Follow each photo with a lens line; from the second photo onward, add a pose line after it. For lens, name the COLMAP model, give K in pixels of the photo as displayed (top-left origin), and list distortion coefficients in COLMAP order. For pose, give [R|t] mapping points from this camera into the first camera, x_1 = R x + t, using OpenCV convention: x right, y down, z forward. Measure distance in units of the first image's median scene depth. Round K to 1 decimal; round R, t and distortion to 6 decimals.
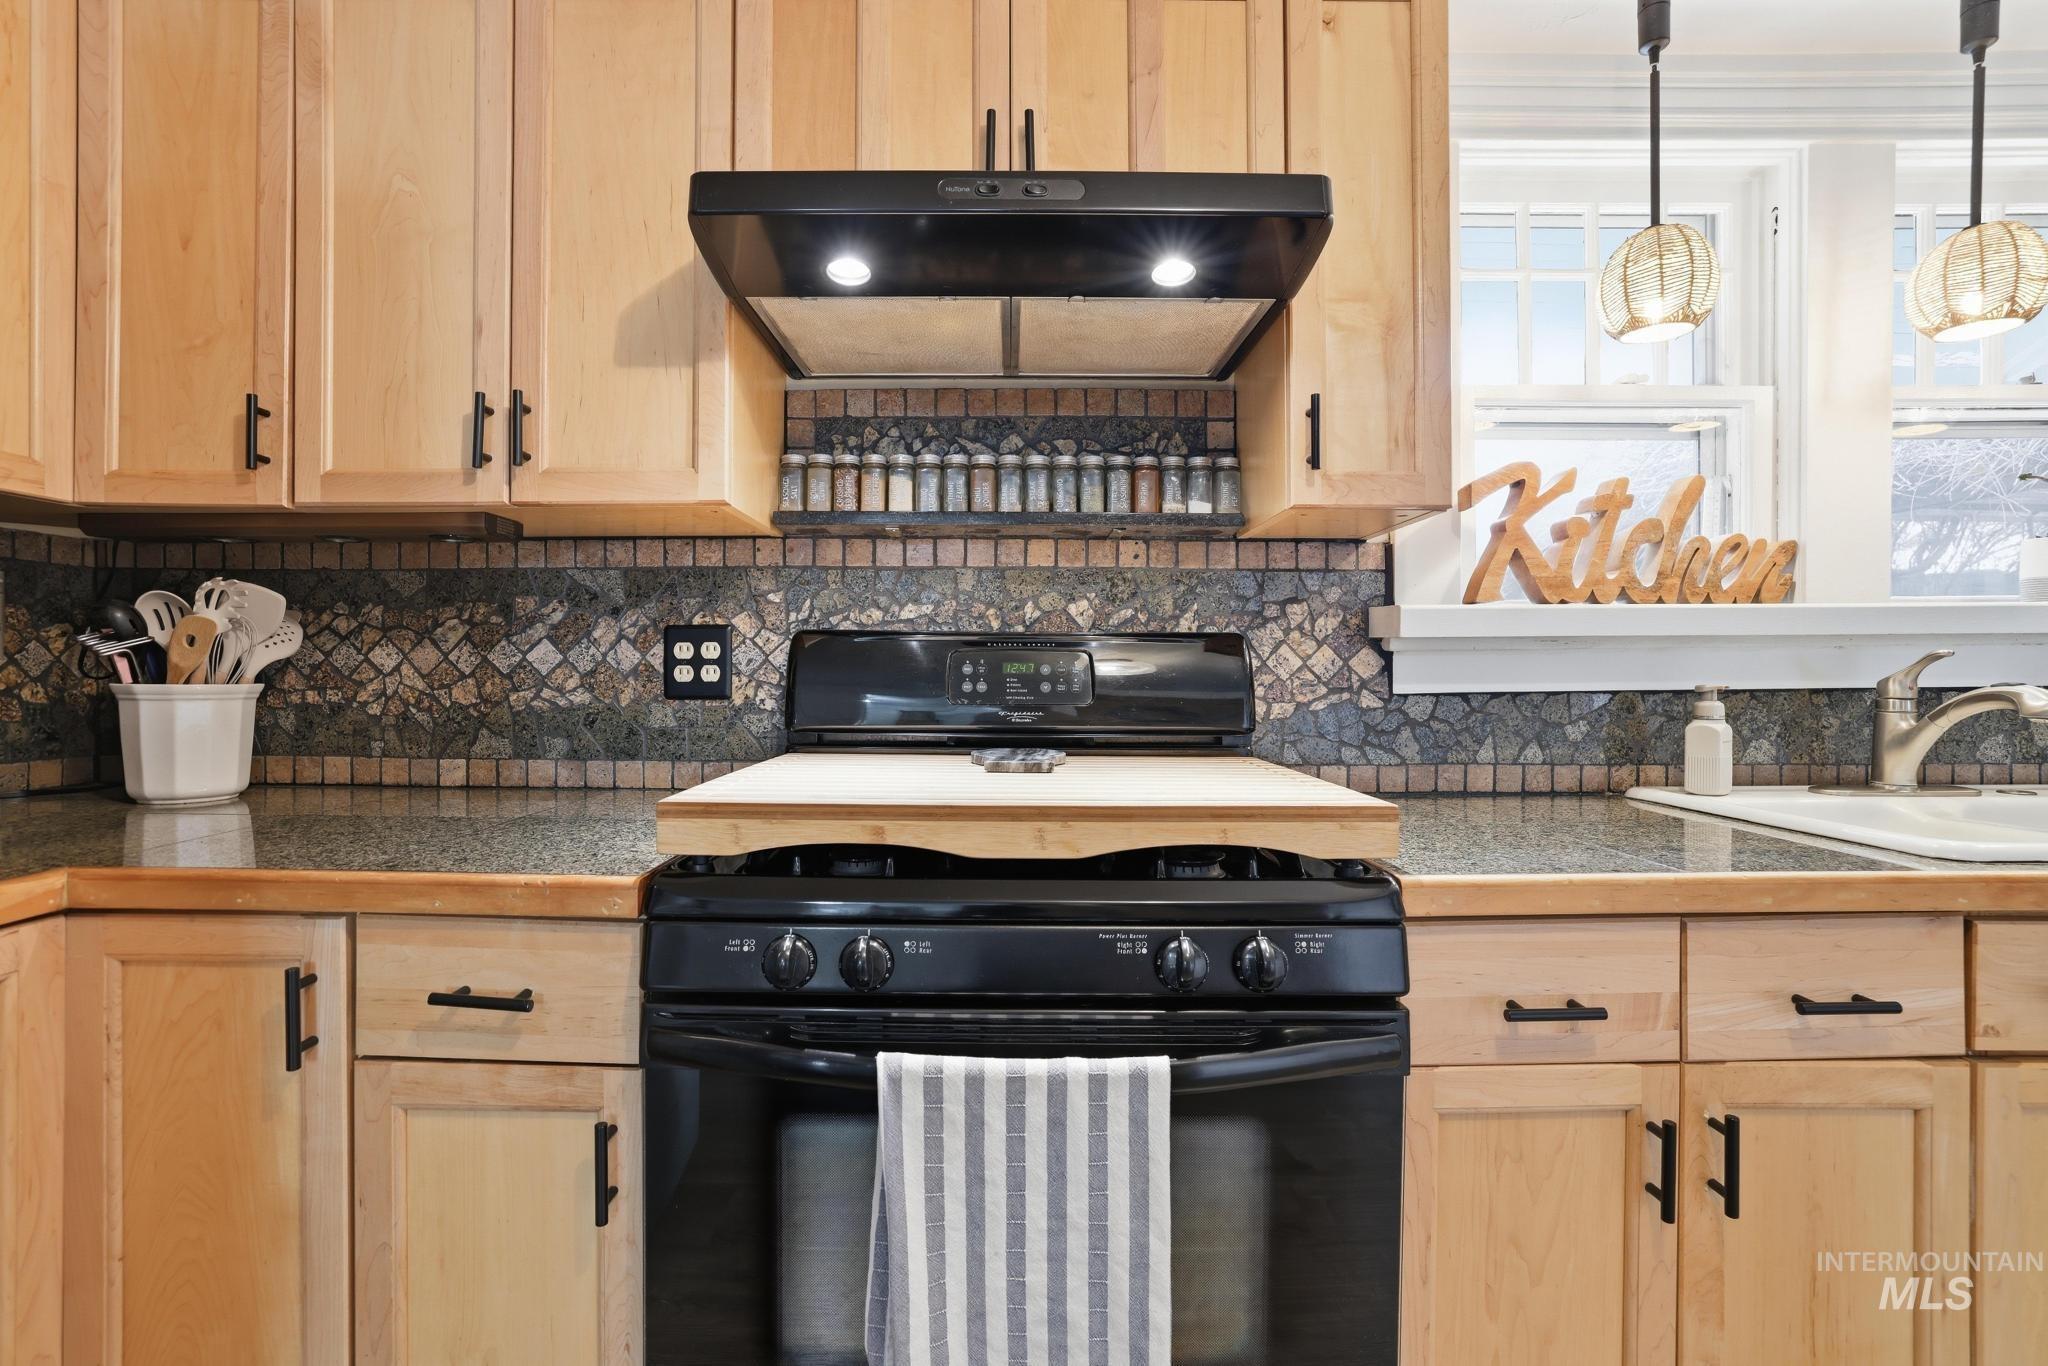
lens RADIAL K [[900.3, 0, 1012.5], [0, 900.3, 678.6], [0, 0, 1]] dist [-0.053054, 0.021716]
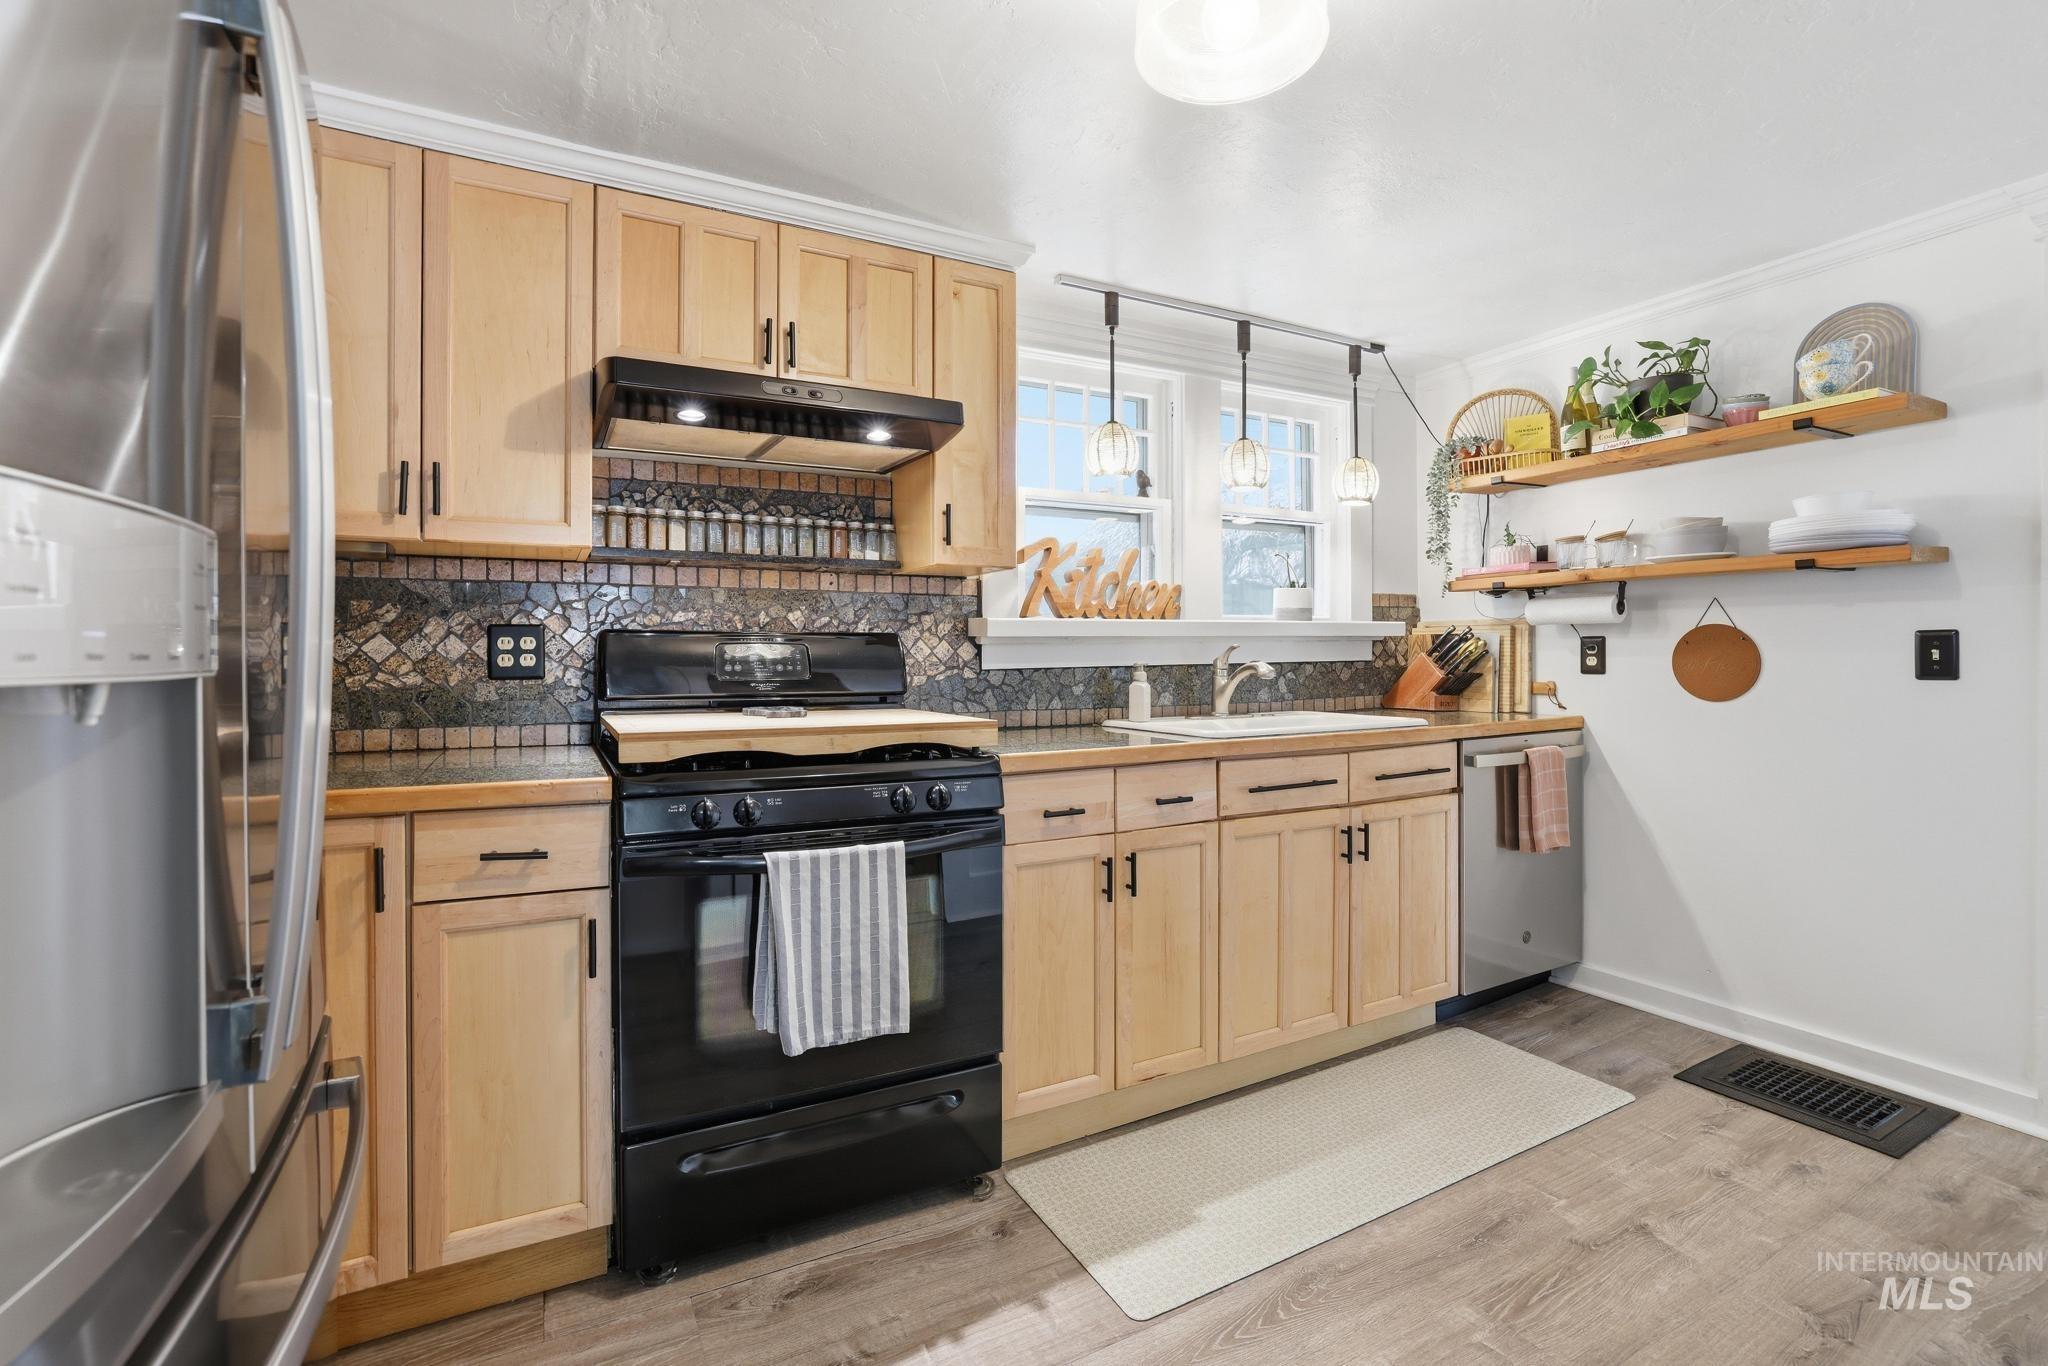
lens RADIAL K [[900.3, 0, 1012.5], [0, 900.3, 678.6], [0, 0, 1]] dist [-0.053054, 0.021716]
pose [[0.888535, -0.015510, 0.458547, -0.308153], [0.006910, 0.999767, 0.020427, -0.000272], [-0.458757, -0.014982, 0.888436, -0.547968]]
